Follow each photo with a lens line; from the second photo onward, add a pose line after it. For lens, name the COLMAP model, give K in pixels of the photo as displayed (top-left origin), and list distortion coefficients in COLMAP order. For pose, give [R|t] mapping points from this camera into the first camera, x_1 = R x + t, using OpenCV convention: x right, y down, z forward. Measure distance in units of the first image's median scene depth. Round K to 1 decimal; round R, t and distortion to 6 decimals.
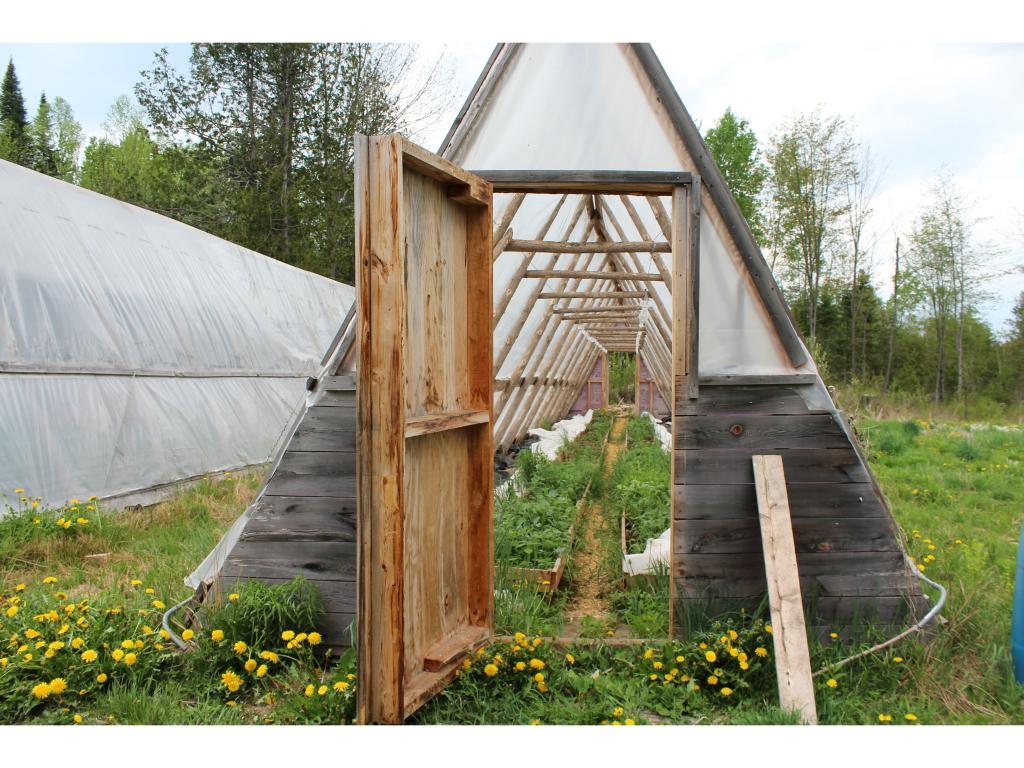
lens RADIAL K [[852.5, 0, 513.4], [0, 852.5, 404.7], [0, 0, 1]] dist [-0.154470, 0.133221]
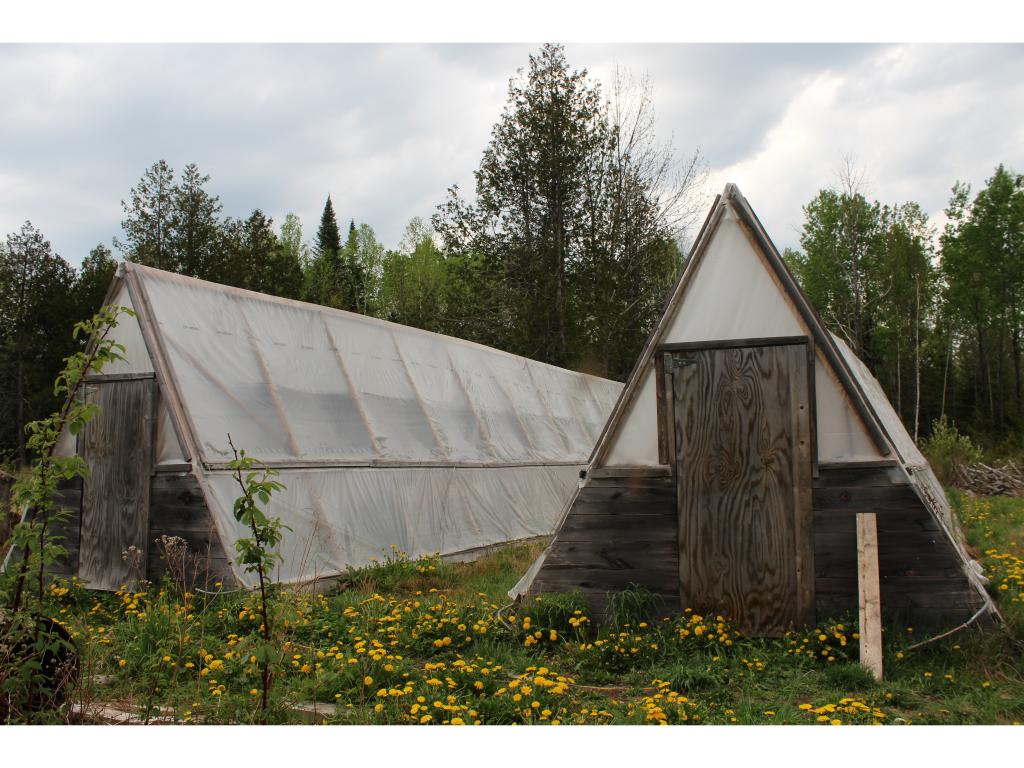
lens RADIAL K [[852.5, 0, 513.4], [0, 852.5, 404.7], [0, 0, 1]] dist [-0.154470, 0.133221]
pose [[0.947627, -0.045102, -0.316180, 0.120949], [0.015224, 0.995232, -0.096338, -0.000876], [0.319017, 0.086479, 0.943795, -0.456717]]
